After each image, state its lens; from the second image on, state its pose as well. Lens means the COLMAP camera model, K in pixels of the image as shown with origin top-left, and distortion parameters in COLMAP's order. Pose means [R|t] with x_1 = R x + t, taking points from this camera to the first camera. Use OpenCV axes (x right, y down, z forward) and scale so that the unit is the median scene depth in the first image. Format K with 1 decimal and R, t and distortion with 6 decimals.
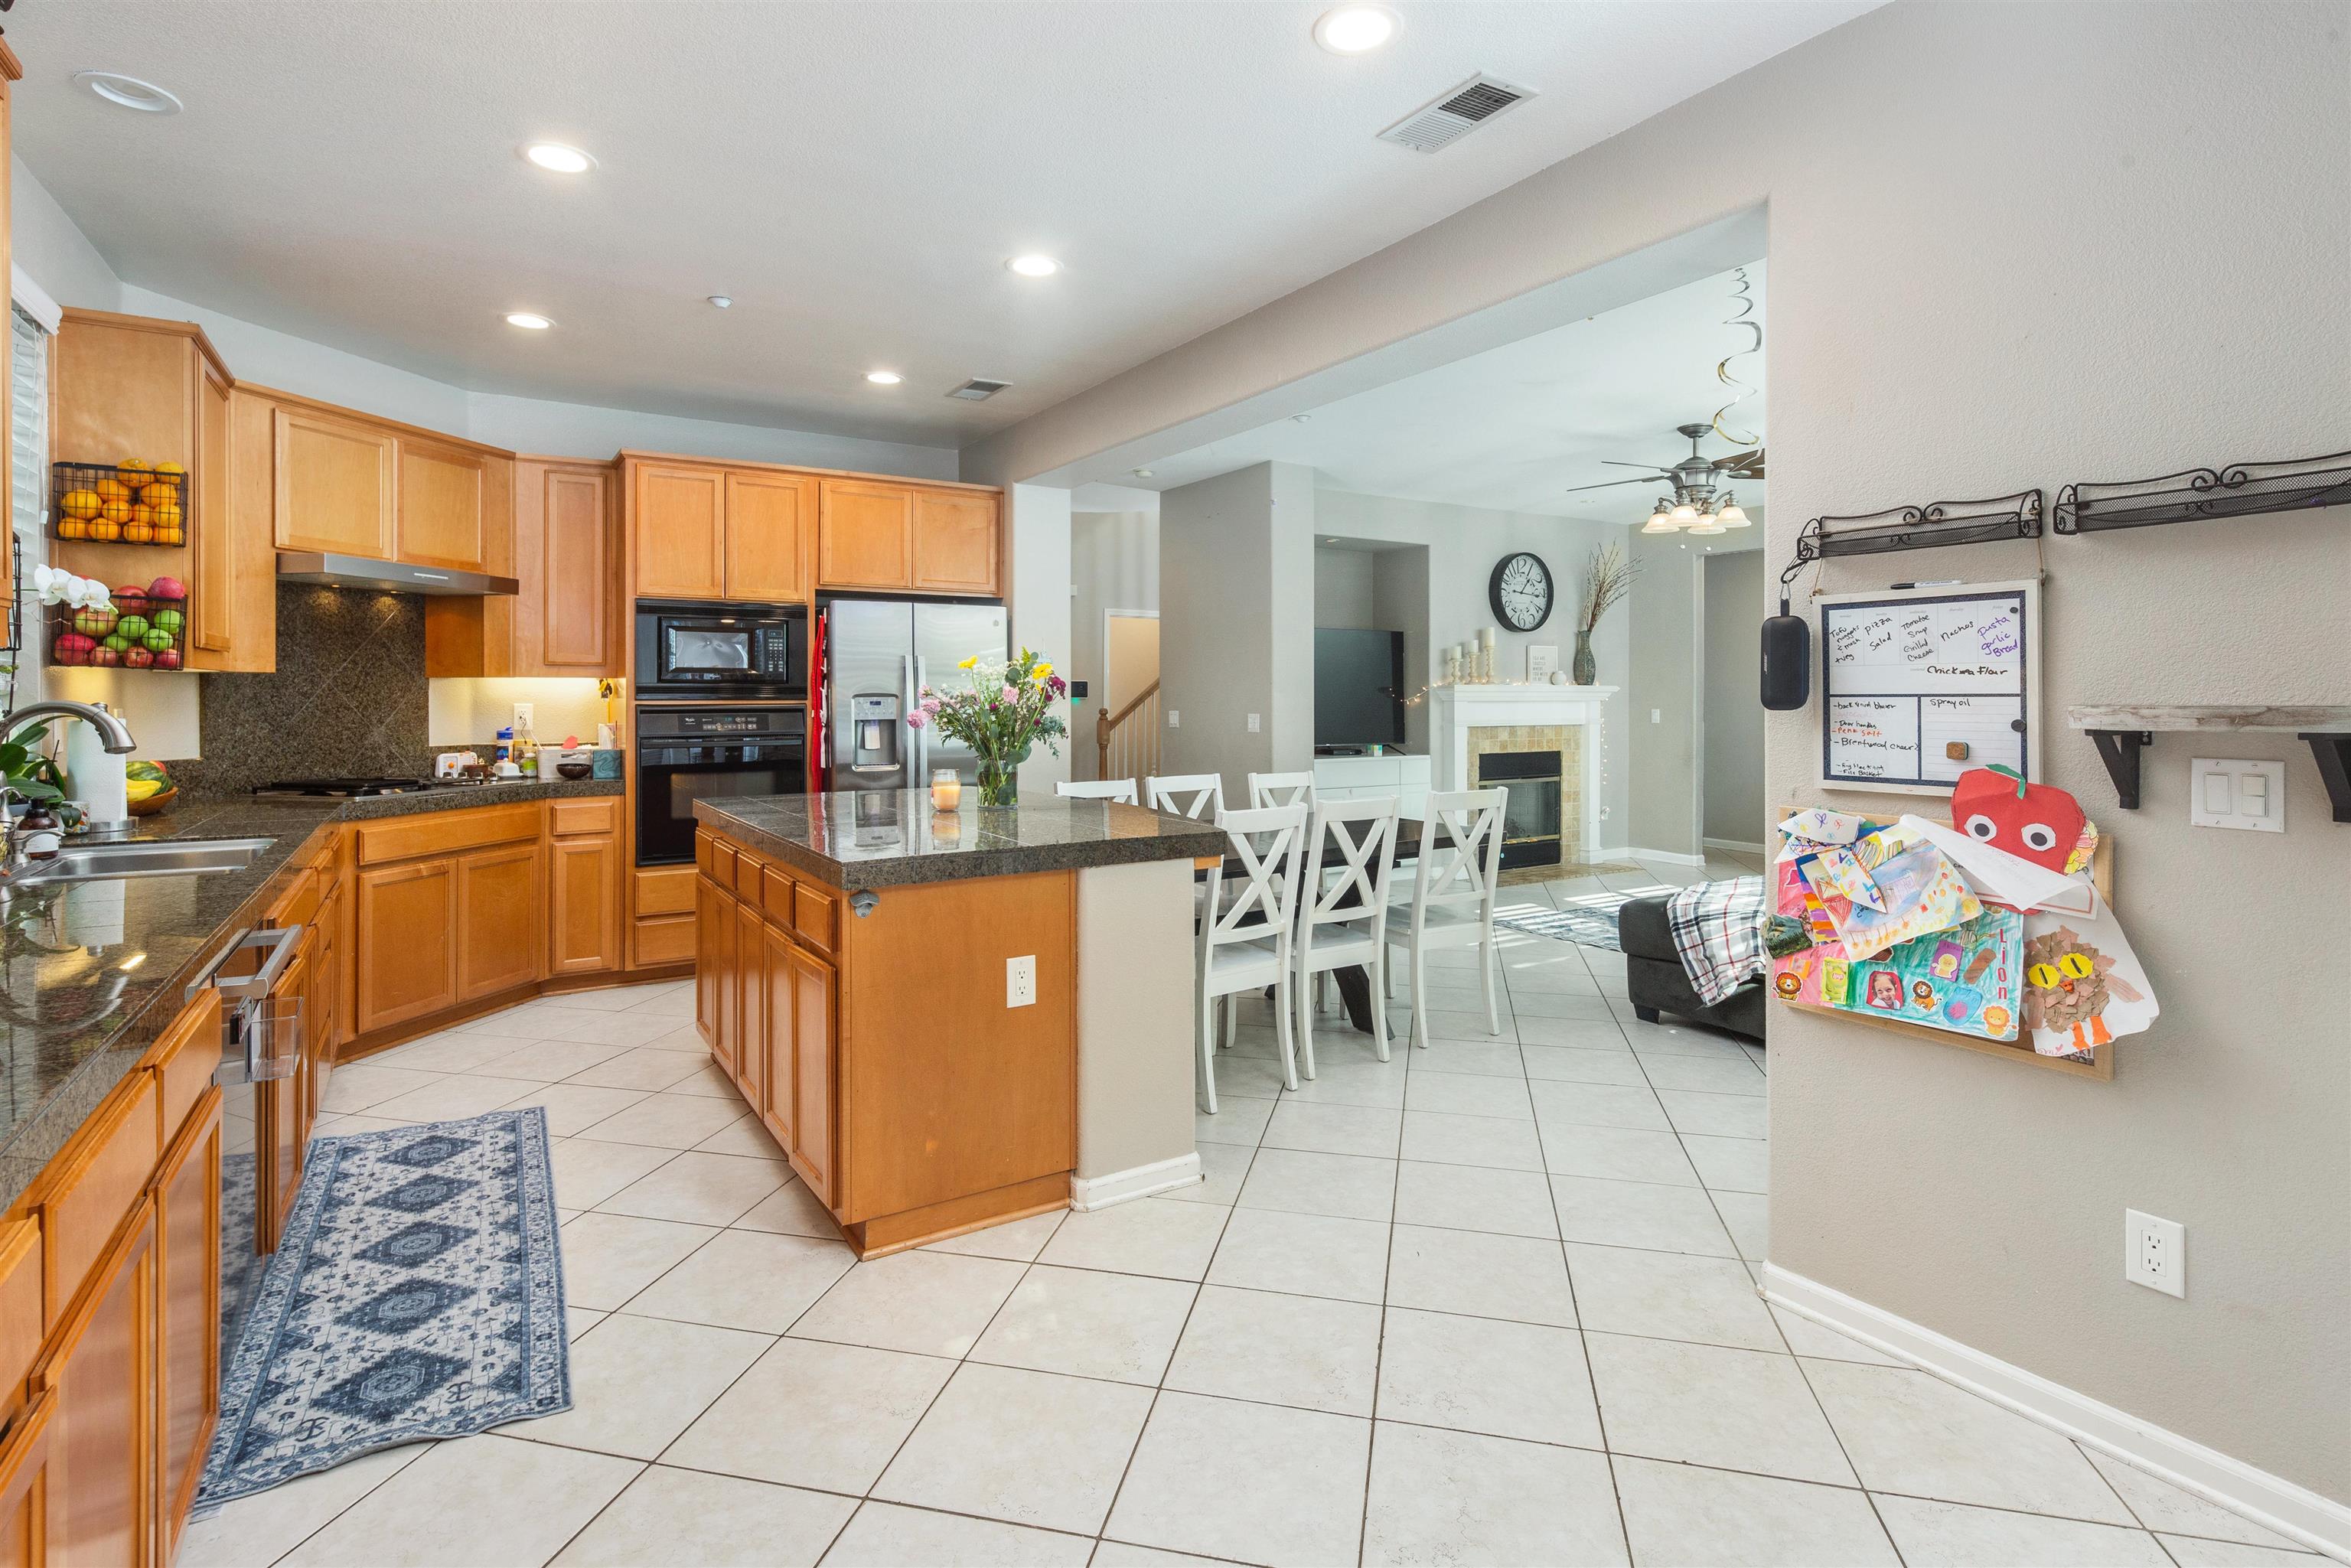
lens RADIAL K [[1148.6, 0, 1178.8], [0, 1148.6, 691.6], [0, 0, 1]] dist [0.008128, -0.004013]
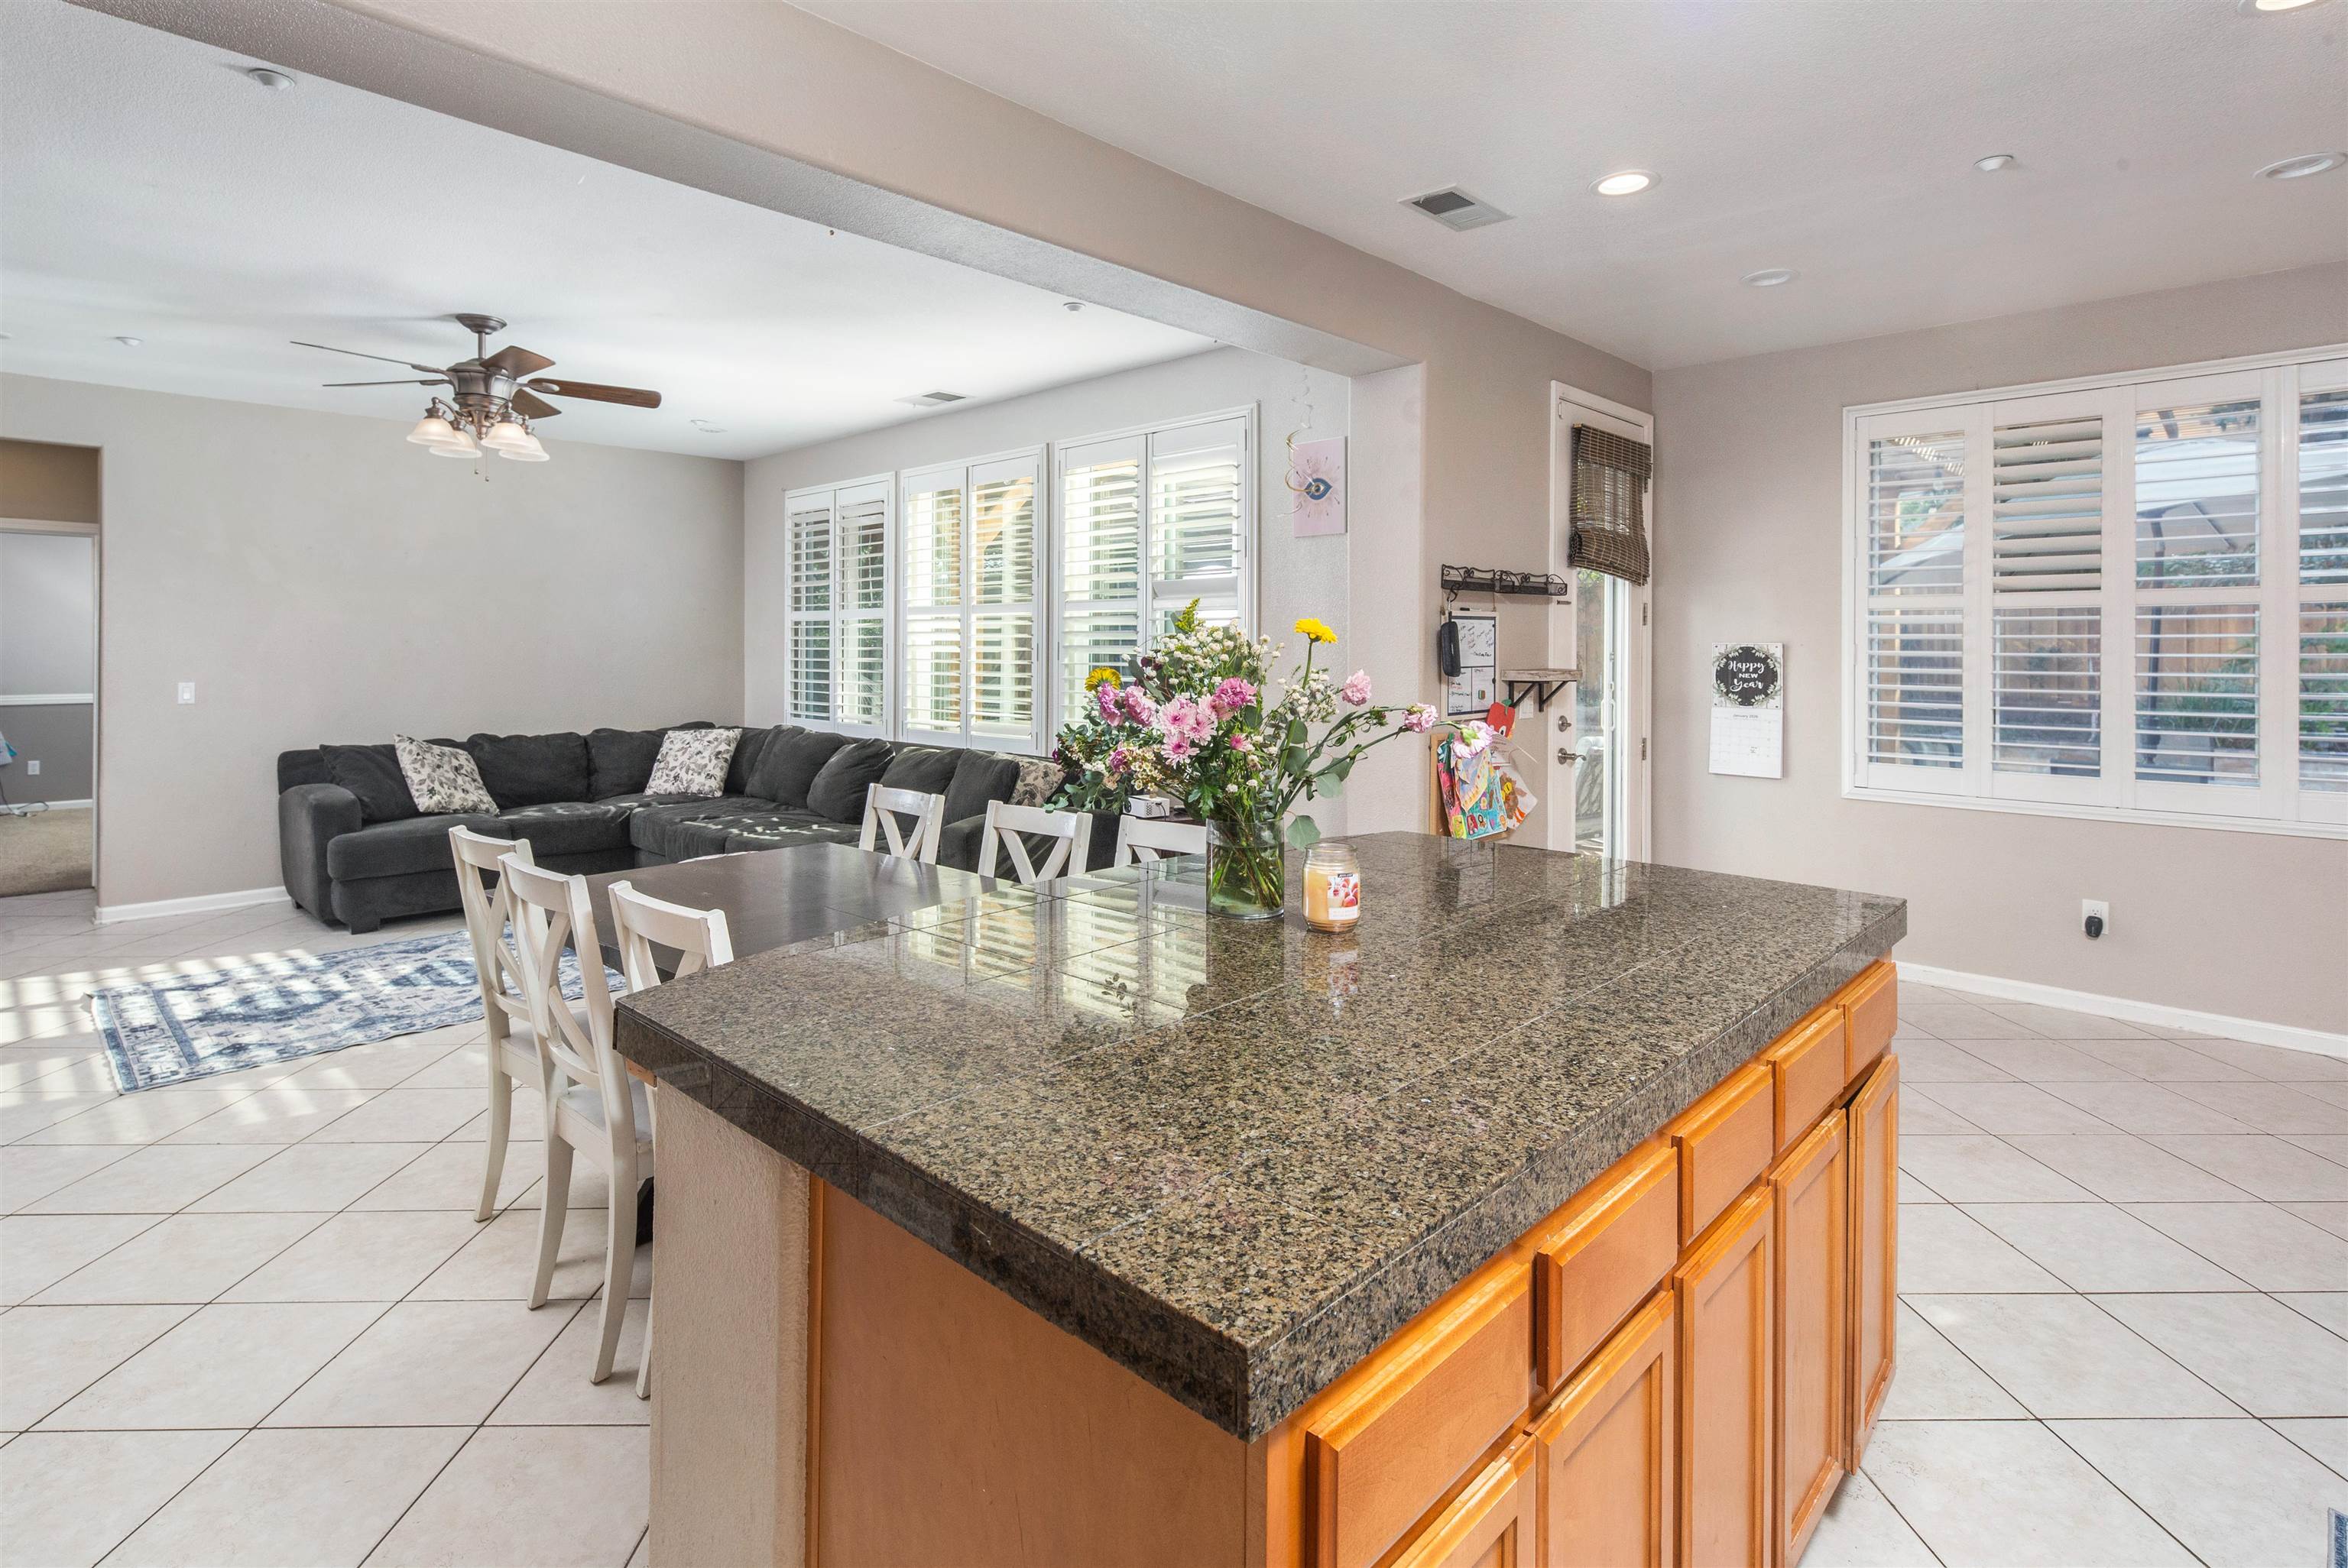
lens RADIAL K [[1147.1, 0, 1139.2], [0, 1147.1, 649.3], [0, 0, 1]] dist [0.008128, -0.004013]
pose [[-0.229586, -0.001350, 0.973287, -1.083803], [-0.002492, 0.999997, 0.000800, -0.025937], [-0.973285, -0.002241, -0.229589, 1.958053]]
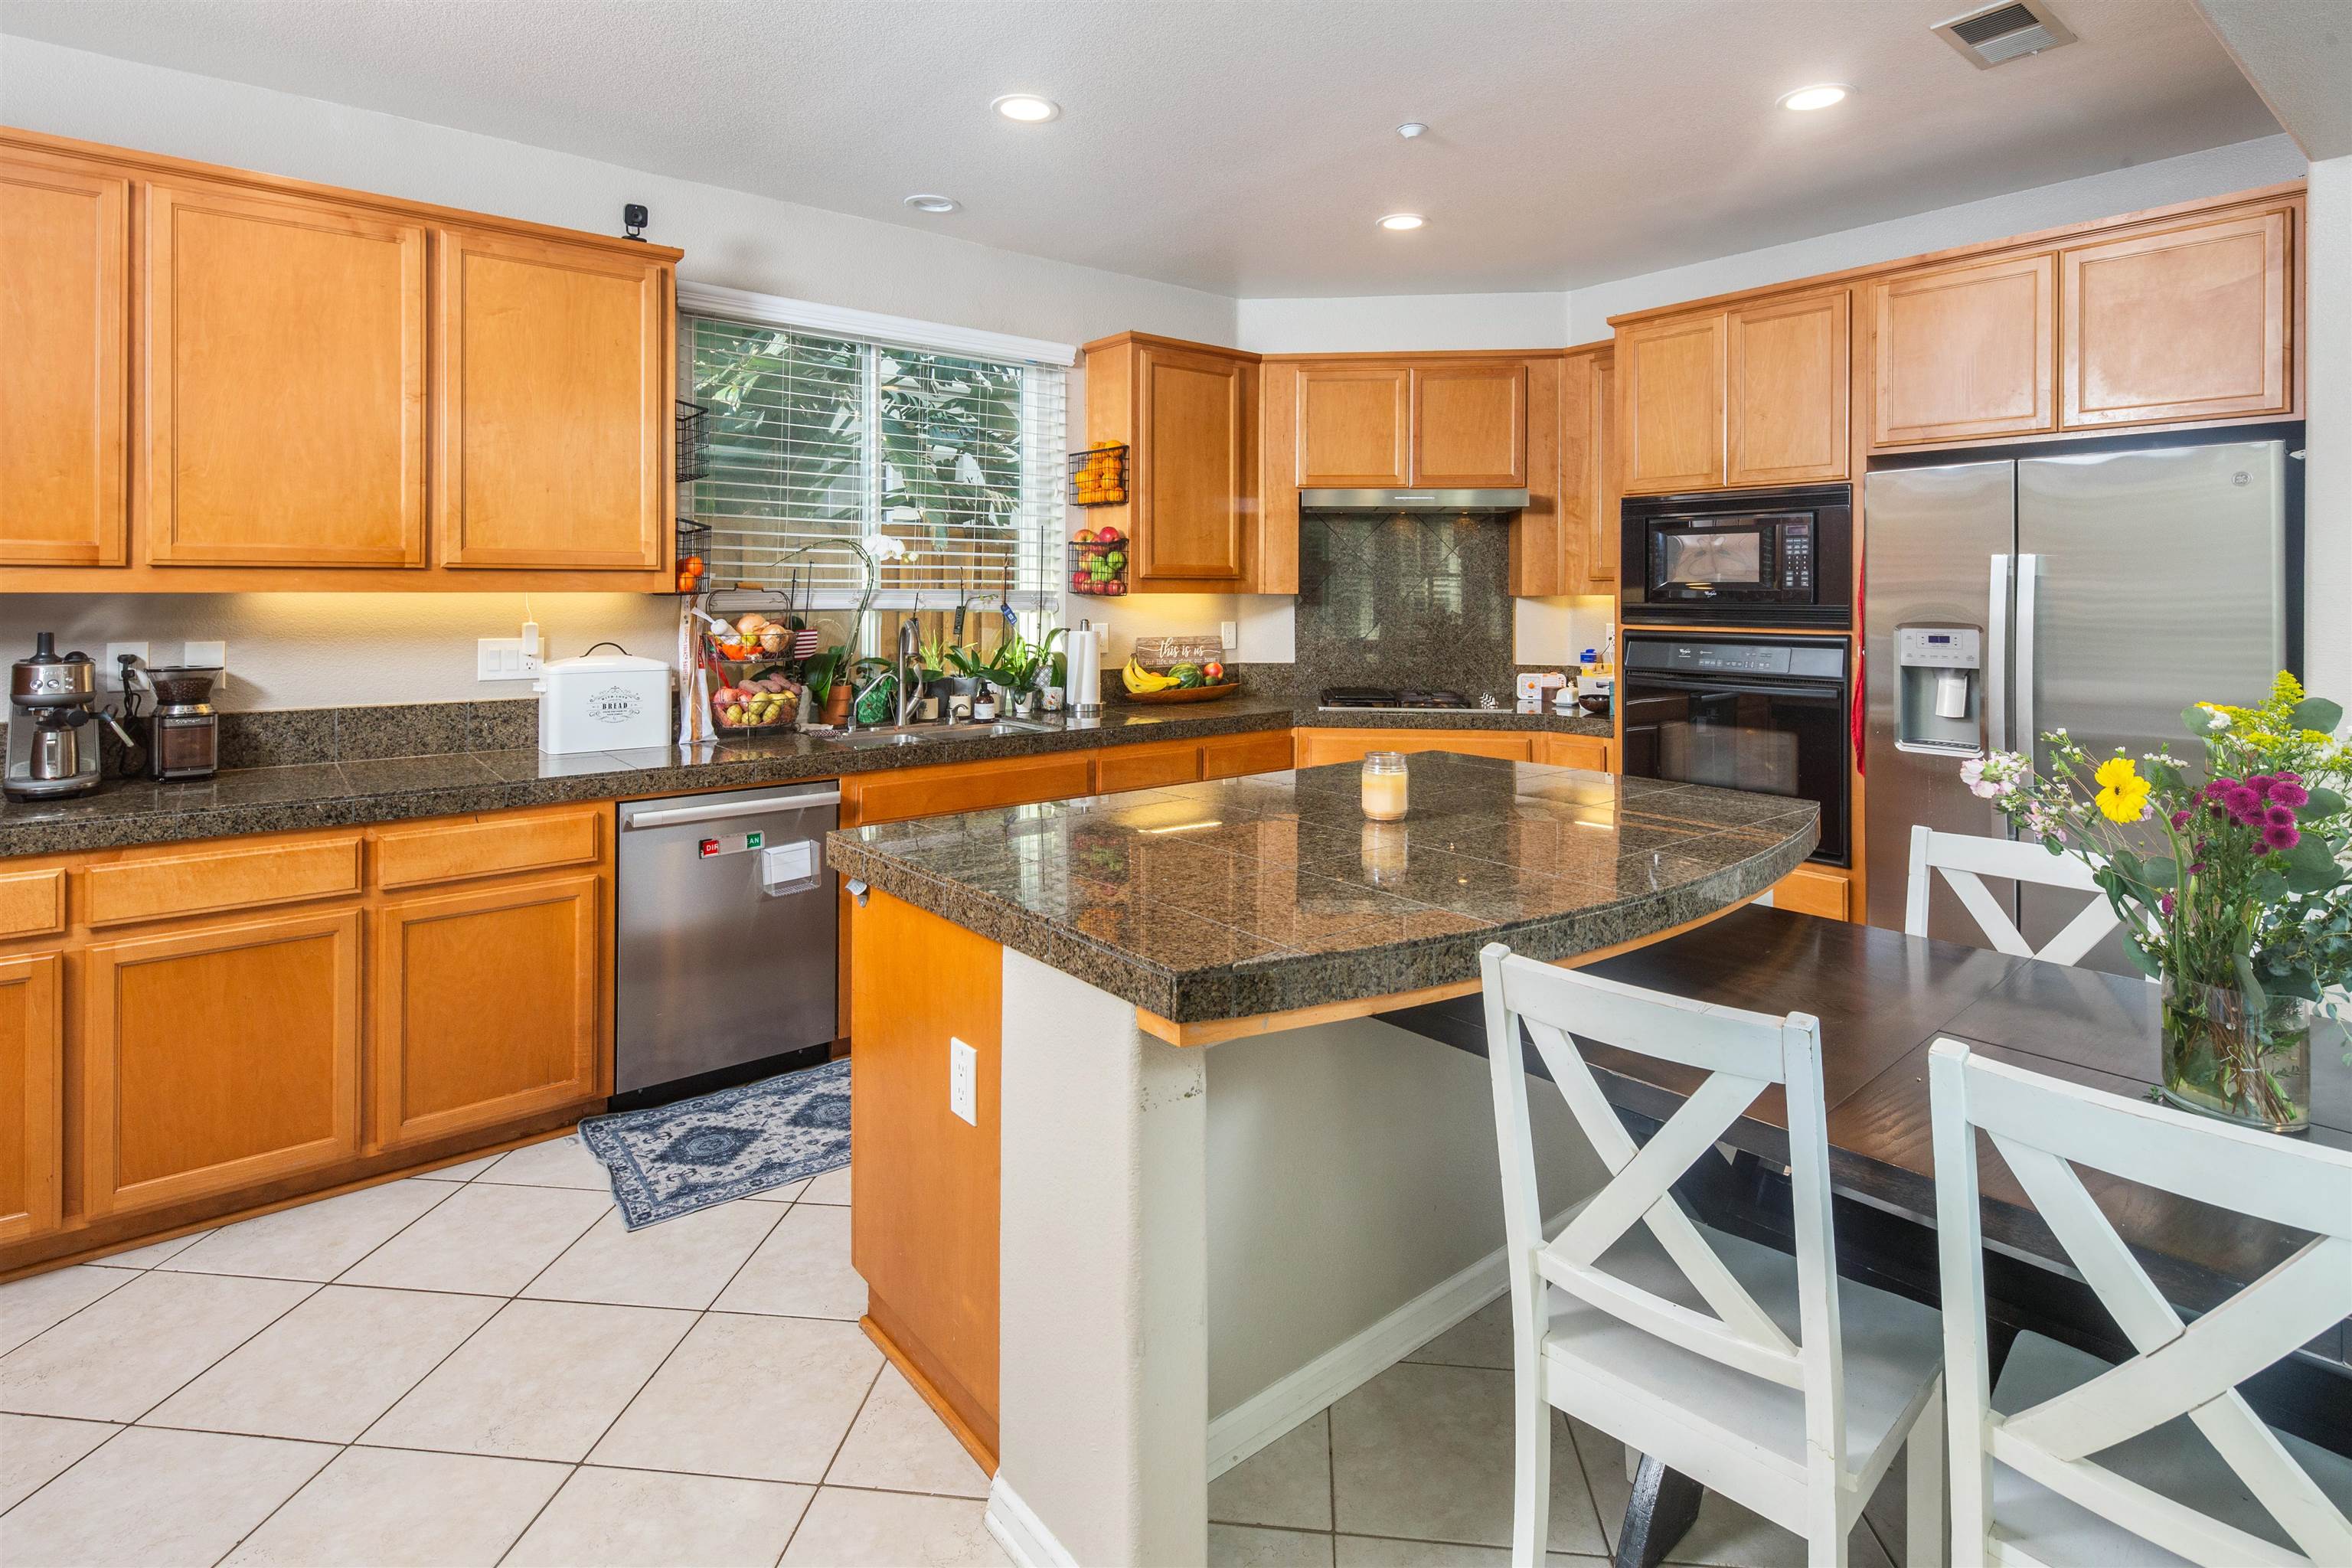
lens RADIAL K [[1149.2, 0, 1152.7], [0, 1149.2, 590.0], [0, 0, 1]] dist [0.008128, -0.004013]
pose [[0.116205, -0.000903, -0.993225, 0.683180], [-0.000269, 1.000000, -0.000940, -0.035287], [0.993225, 0.000376, 0.116205, 1.339353]]
